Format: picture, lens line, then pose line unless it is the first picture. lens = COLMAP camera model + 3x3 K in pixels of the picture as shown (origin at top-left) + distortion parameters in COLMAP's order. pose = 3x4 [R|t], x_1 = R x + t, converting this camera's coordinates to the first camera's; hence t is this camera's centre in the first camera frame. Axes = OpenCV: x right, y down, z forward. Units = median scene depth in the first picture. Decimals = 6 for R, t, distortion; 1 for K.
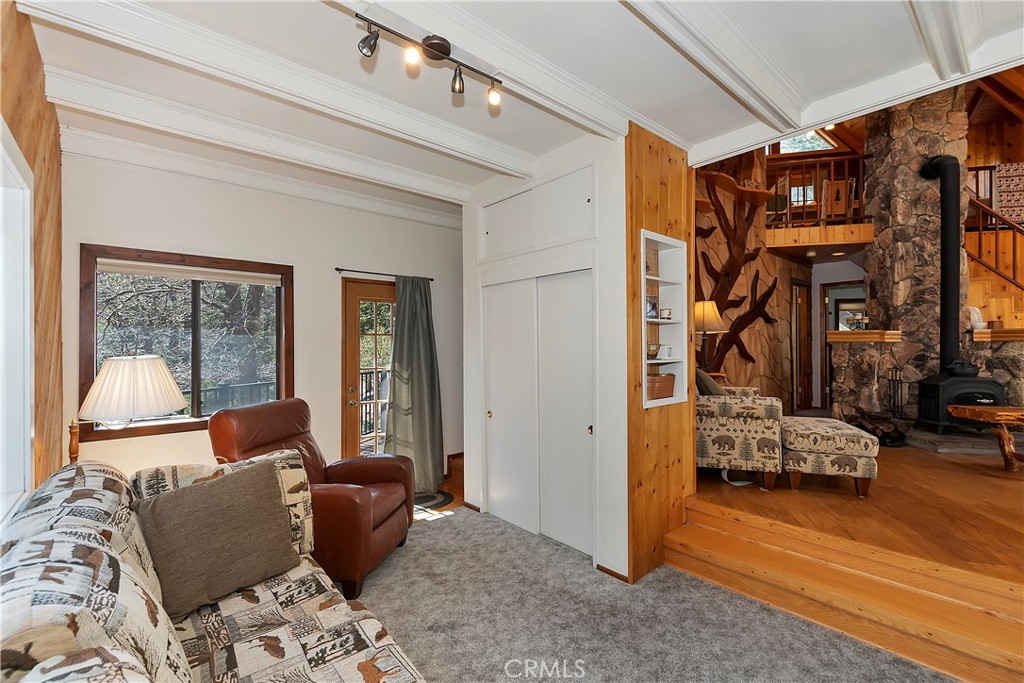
lens RADIAL K [[448.2, 0, 510.4], [0, 448.2, 343.6], [0, 0, 1]] dist [0.001094, -0.000557]
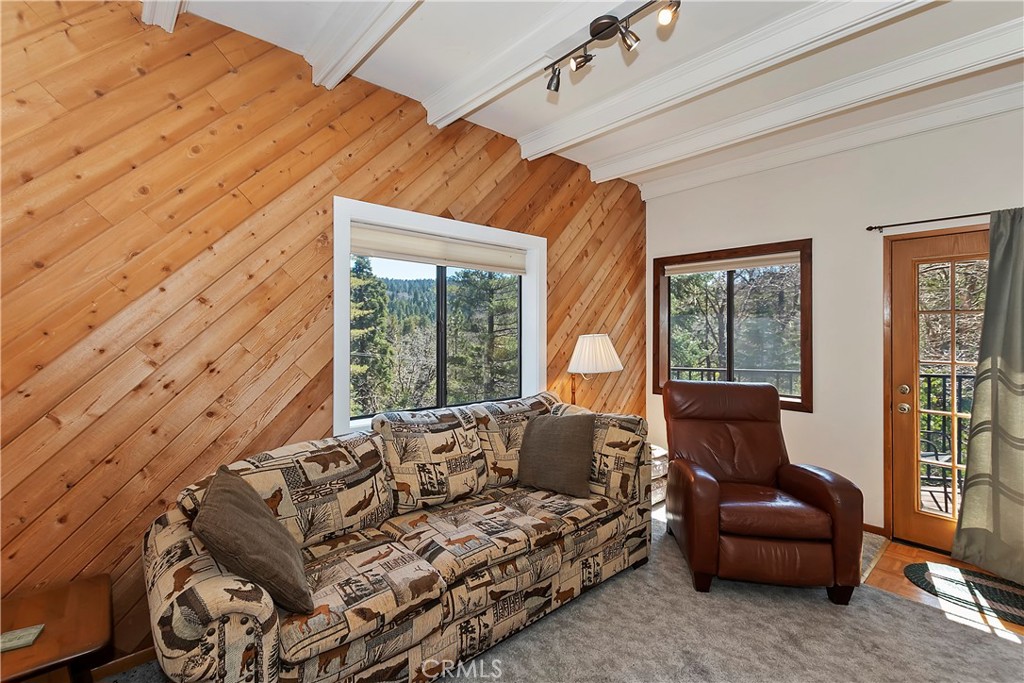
lens RADIAL K [[448.2, 0, 485.0], [0, 448.2, 328.2], [0, 0, 1]] dist [0.001094, -0.000557]
pose [[-0.011157, -0.000938, -0.999937, 0.759658], [-0.000199, 1.000000, -0.000935, 0.009339], [0.999938, 0.000188, -0.011157, 0.678823]]
